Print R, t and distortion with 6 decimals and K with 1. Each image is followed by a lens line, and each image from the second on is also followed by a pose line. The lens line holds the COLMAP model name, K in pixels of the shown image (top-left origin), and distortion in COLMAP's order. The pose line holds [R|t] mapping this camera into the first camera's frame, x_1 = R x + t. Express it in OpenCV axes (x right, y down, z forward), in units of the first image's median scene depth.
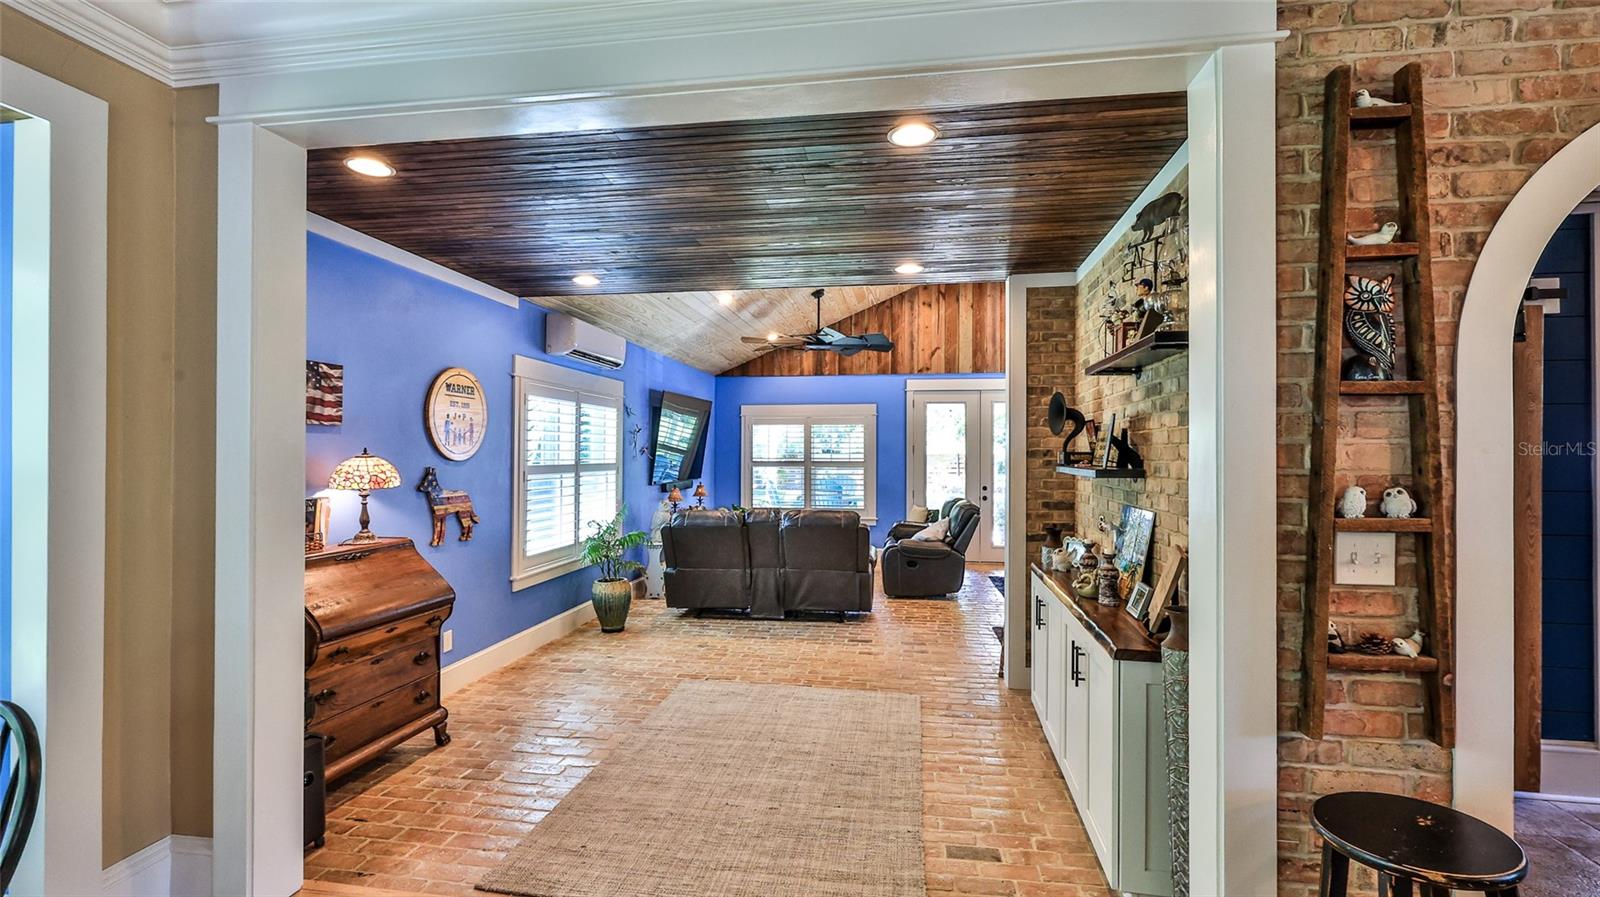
lens RADIAL K [[706.9, 0, 796.4], [0, 706.9, 447.8], [0, 0, 1]] dist [0.002446, -0.001026]
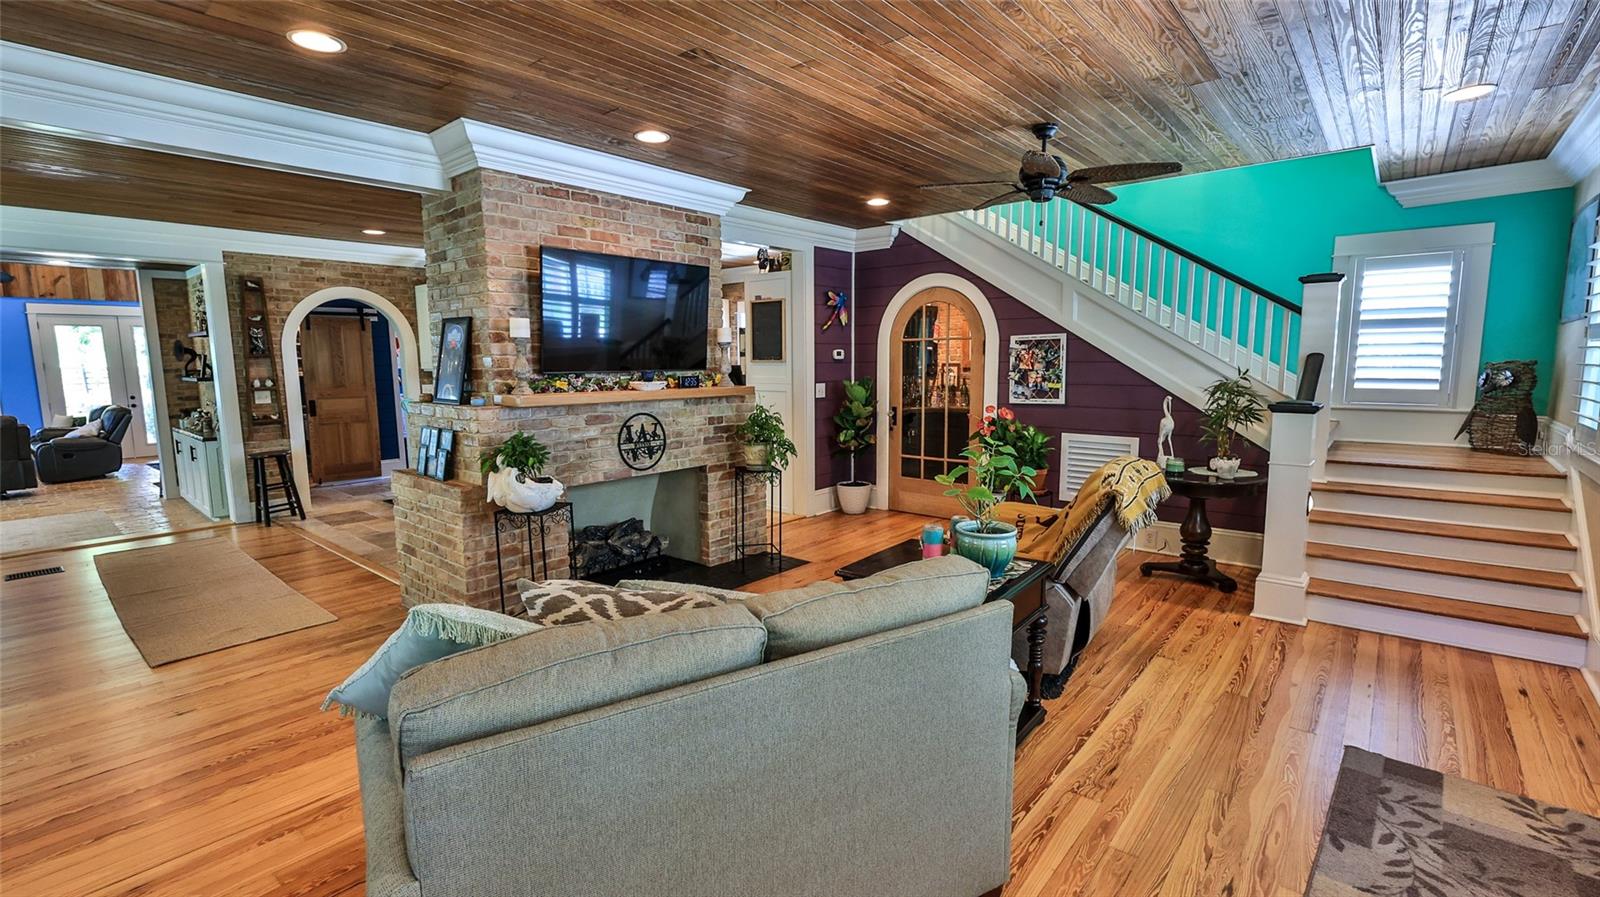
lens RADIAL K [[706.9, 0, 797.7], [0, 706.9, 445.1], [0, 0, 1]] dist [0.002446, -0.001026]
pose [[0.522181, -0.115006, 0.845044, -0.490168], [0.006742, 0.991391, 0.130757, -0.037569], [-0.852808, -0.062582, 0.518462, -1.726465]]
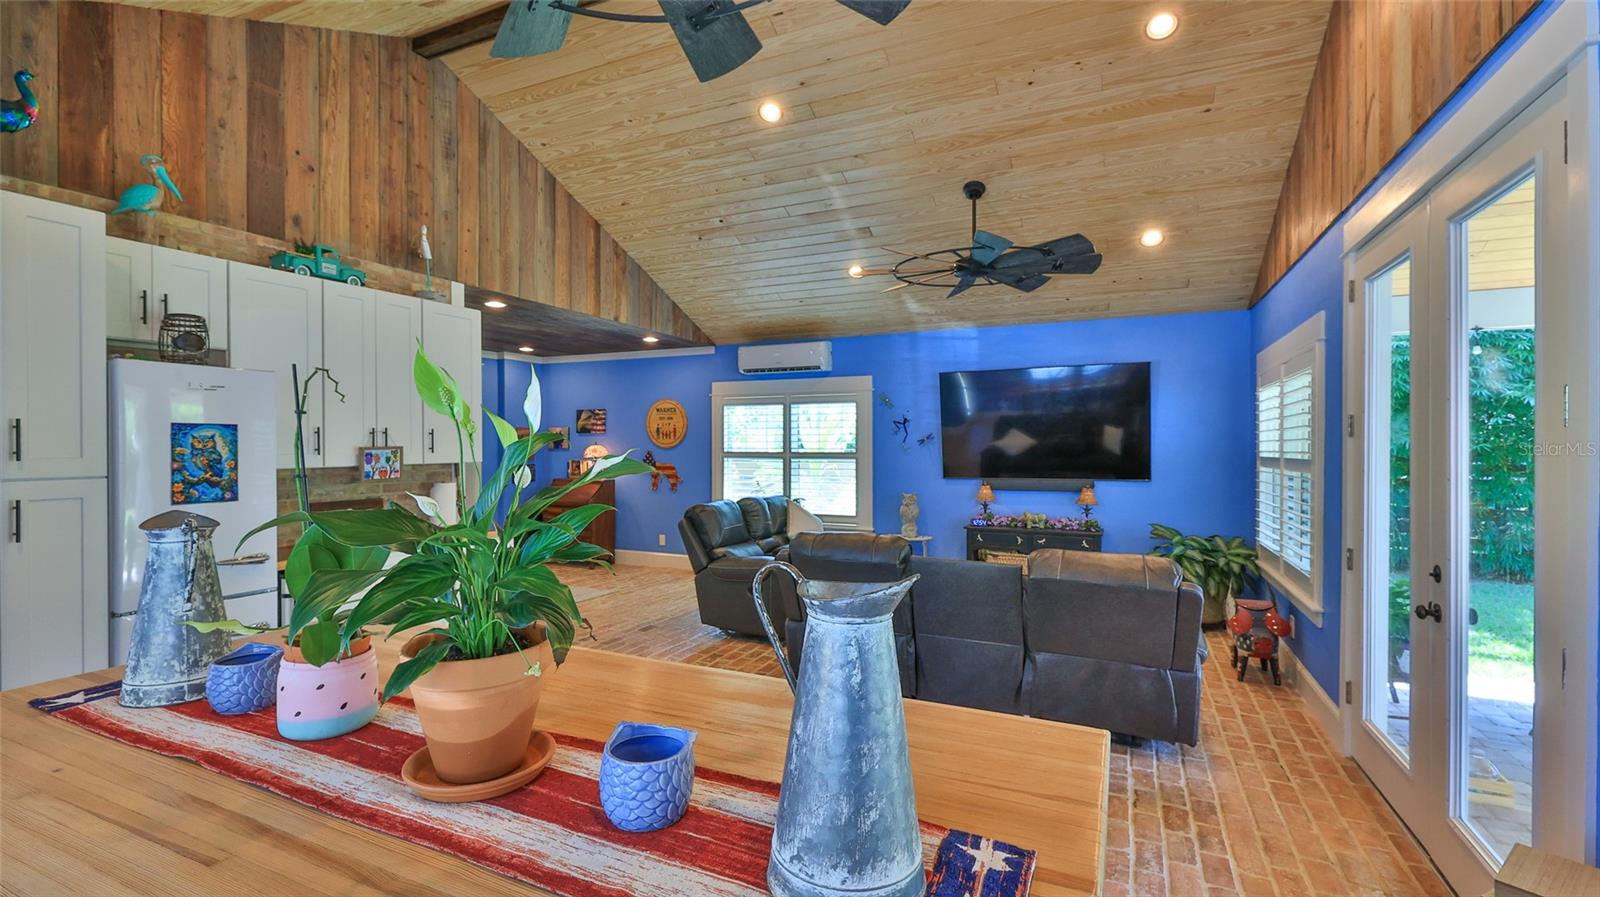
lens RADIAL K [[706.9, 0, 794.3], [0, 706.9, 448.4], [0, 0, 1]] dist [0.002446, -0.001026]
pose [[-0.271679, -0.001356, -0.962387, 1.568922], [0.006490, 0.999974, -0.003241, 0.034542], [0.962366, -0.007127, -0.271663, 2.346927]]
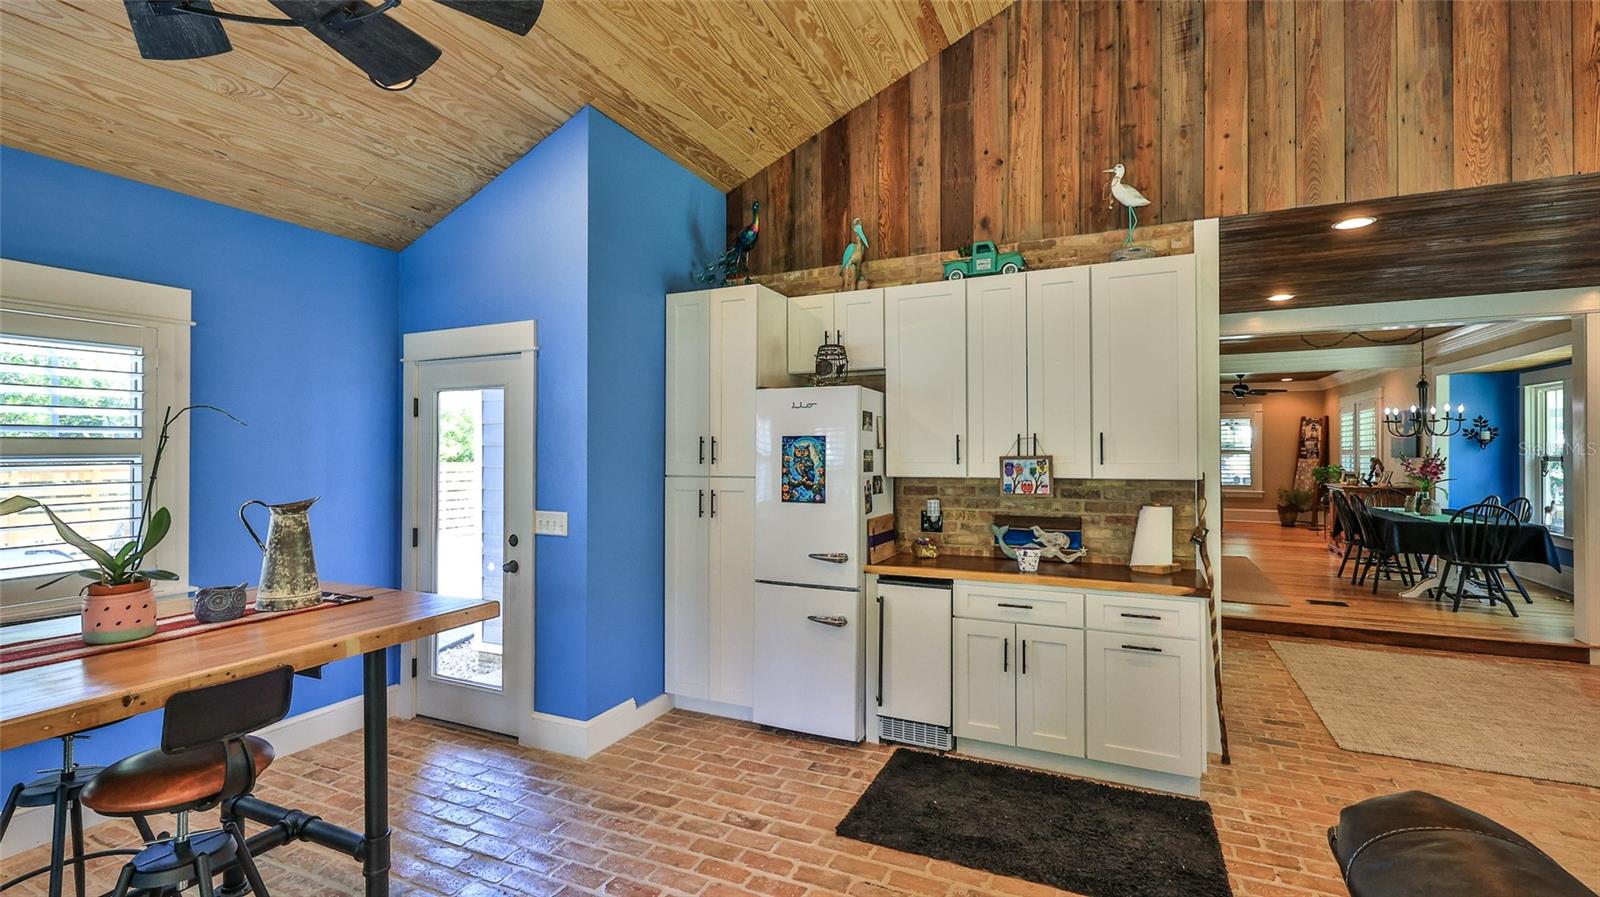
lens RADIAL K [[706.9, 0, 792.5], [0, 706.9, 446.9], [0, 0, 1]] dist [0.002446, -0.001026]
pose [[-0.961486, -0.004760, 0.274812, 0.656200], [-0.008007, 0.999911, -0.010694, 0.023825], [-0.274737, -0.012482, -0.961438, 2.413065]]
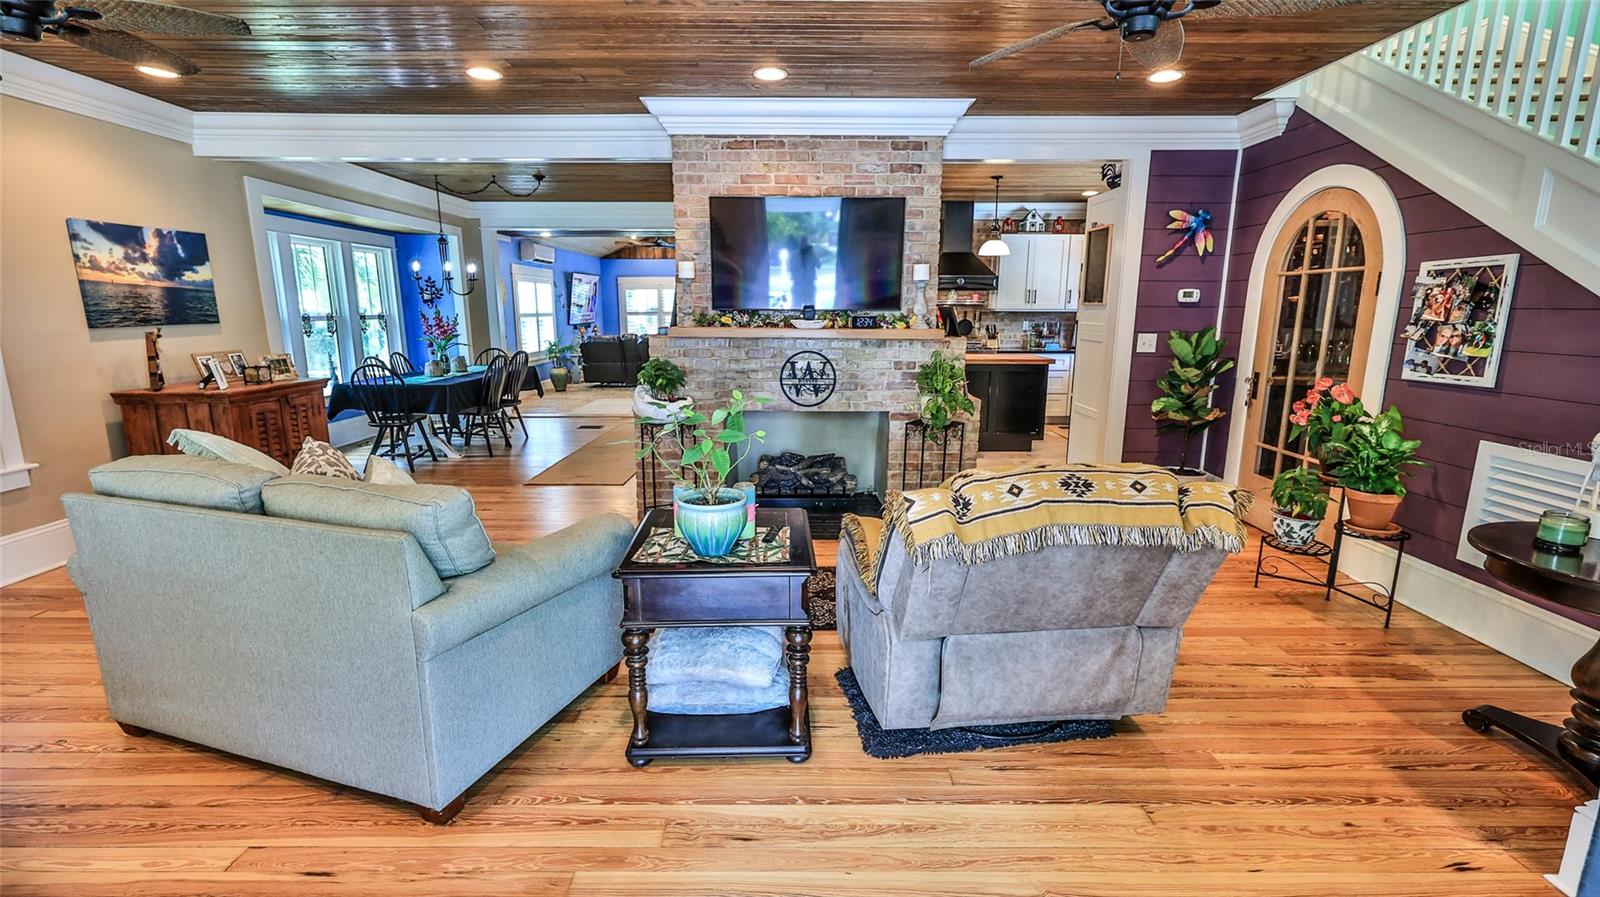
lens RADIAL K [[706.9, 0, 797.5], [0, 706.9, 446.5], [0, 0, 1]] dist [0.002446, -0.001026]
pose [[0.987796, -0.033931, 0.152013, 0.207724], [0.002293, 0.979044, 0.203634, -0.024369], [-0.155737, -0.200801, 0.967174, -2.120071]]
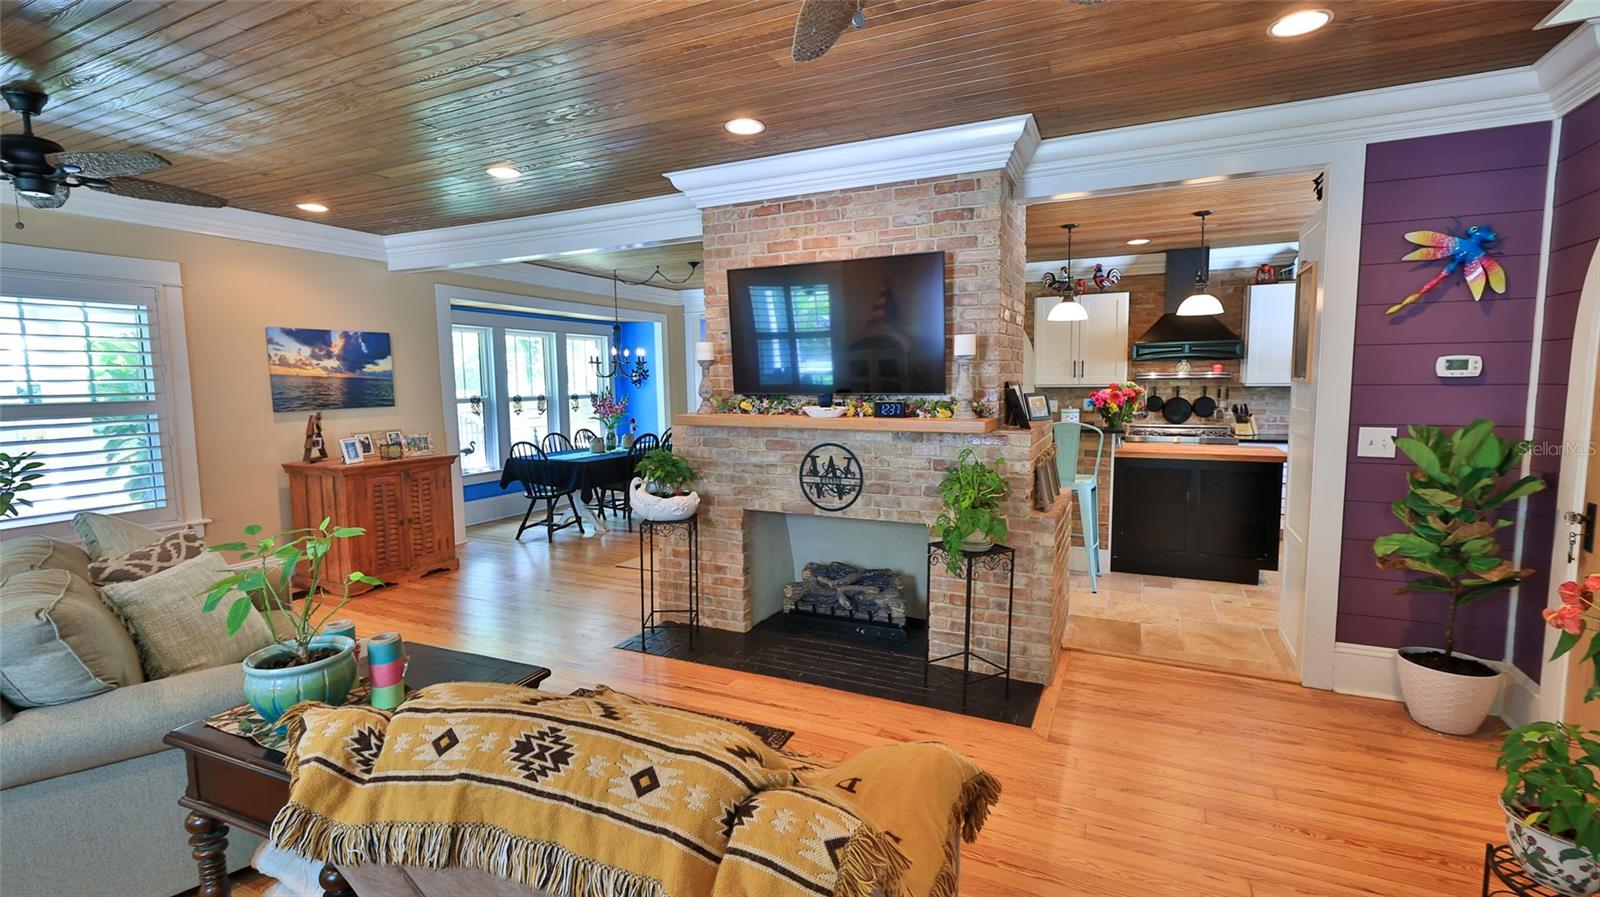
lens RADIAL K [[706.9, 0, 798.3], [0, 706.9, 446.2], [0, 0, 1]] dist [0.002446, -0.001026]
pose [[0.958181, 0.009933, -0.285991, 0.686488], [0.019578, 0.994780, 0.100145, -0.035209], [0.285492, -0.101556, 0.952985, -1.863302]]
